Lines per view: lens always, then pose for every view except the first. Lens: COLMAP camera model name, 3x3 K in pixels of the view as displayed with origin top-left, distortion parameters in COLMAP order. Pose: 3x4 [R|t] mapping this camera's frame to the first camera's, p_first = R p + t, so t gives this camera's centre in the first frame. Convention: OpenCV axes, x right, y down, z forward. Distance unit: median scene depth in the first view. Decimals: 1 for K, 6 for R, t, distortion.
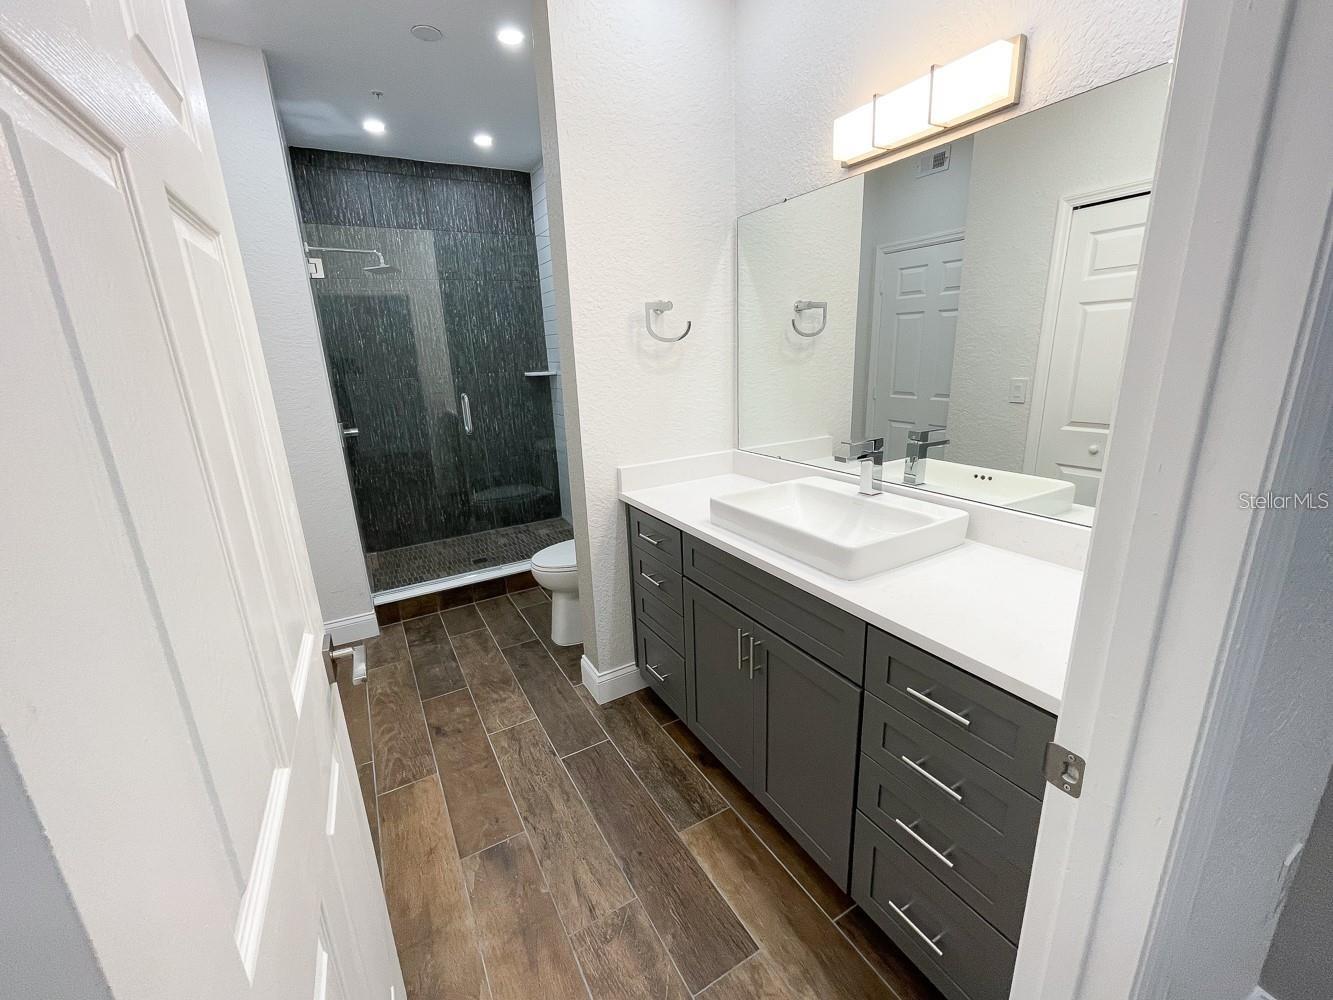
lens RADIAL K [[543.8, 0, 660.7], [0, 543.8, 499.7], [0, 0, 1]] dist [-0.001141, -0.000538]
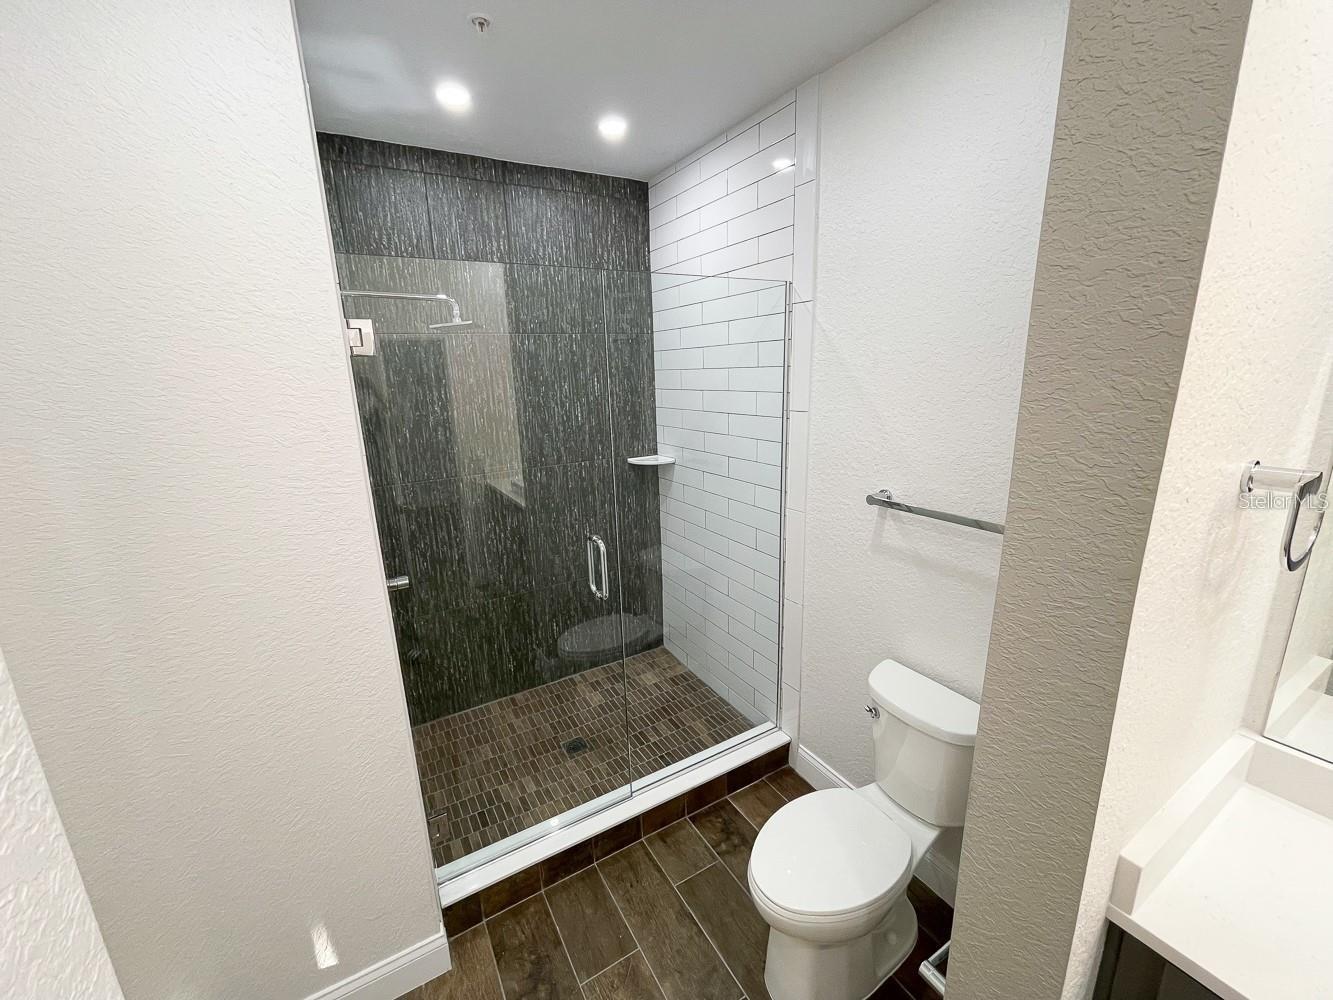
lens RADIAL K [[539.2, 0, 662.9], [0, 539.2, 502.7], [0, 0, 1]] dist [-0.002772, 0.003707]
pose [[0.999826, 0.006550, 0.017443, -0.246861], [-0.006062, 0.999593, -0.027872, -0.178673], [-0.017619, 0.027761, 0.999459, 0.333974]]
